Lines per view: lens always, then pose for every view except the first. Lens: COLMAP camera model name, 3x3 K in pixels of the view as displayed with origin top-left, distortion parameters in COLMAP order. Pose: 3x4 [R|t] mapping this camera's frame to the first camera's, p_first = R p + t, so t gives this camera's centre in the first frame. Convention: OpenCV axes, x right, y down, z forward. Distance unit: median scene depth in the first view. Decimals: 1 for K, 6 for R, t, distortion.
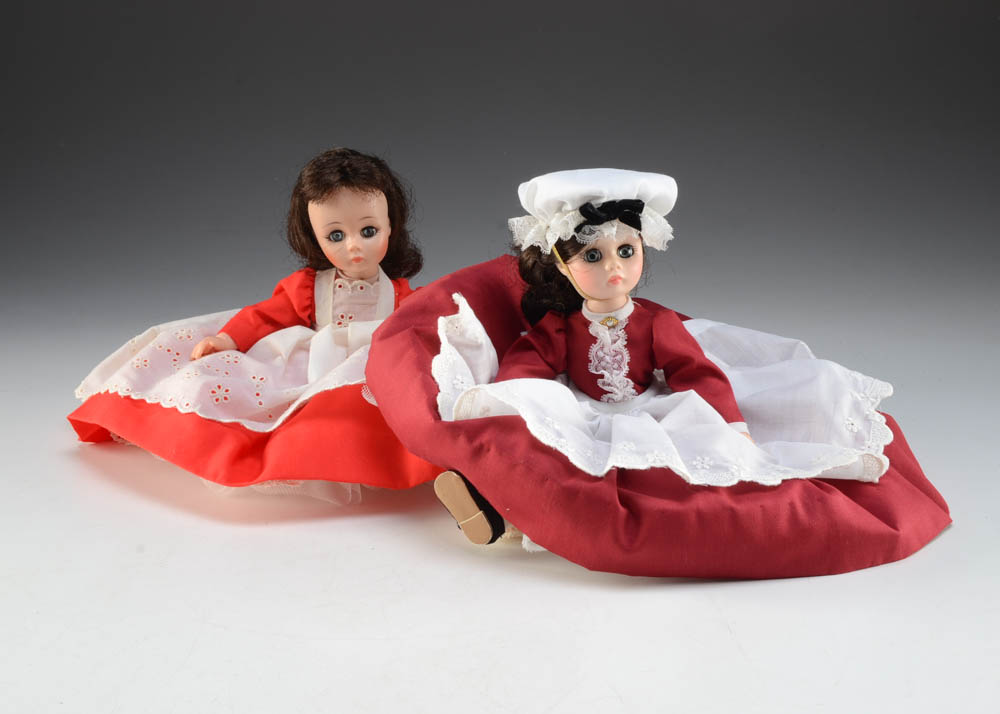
lens RADIAL K [[1585.9, 0, 500.9], [0, 1585.9, 355.9], [0, 0, 1]] dist [-0.048158, 0.000000]
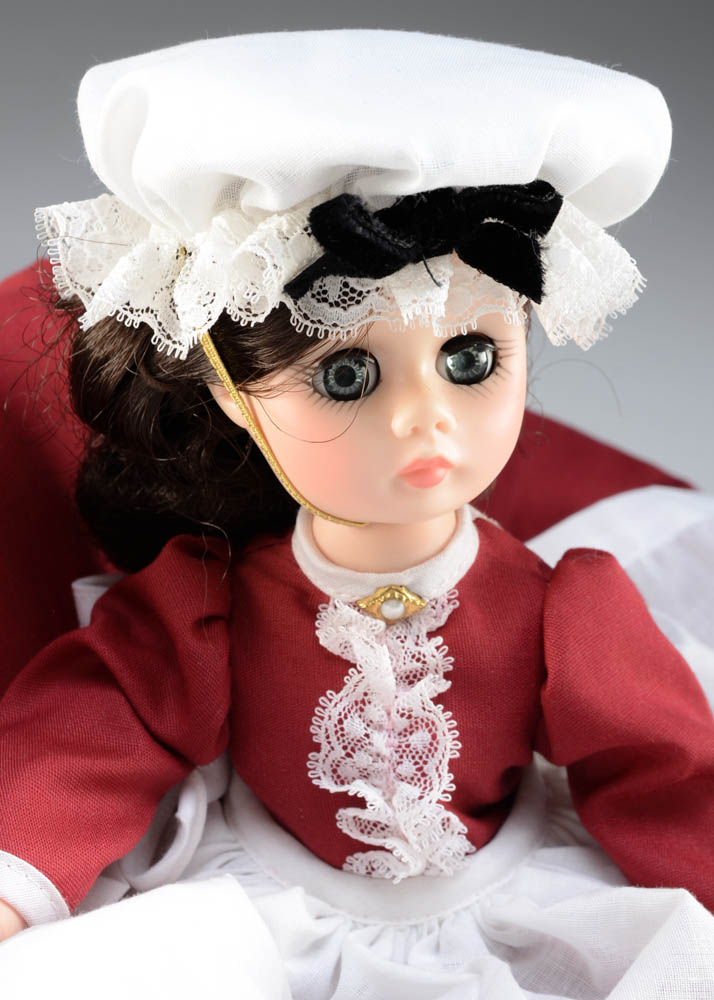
lens RADIAL K [[2451.7, 0, 355.2], [0, 2451.7, 500.7], [0, 0, 1]] dist [0.138622, 0.000000]
pose [[0.994015, 0.040226, 0.101572, 0.018844], [-0.053985, 0.989158, 0.136570, -0.100733], [-0.094977, -0.141236, 0.985409, 0.605814]]
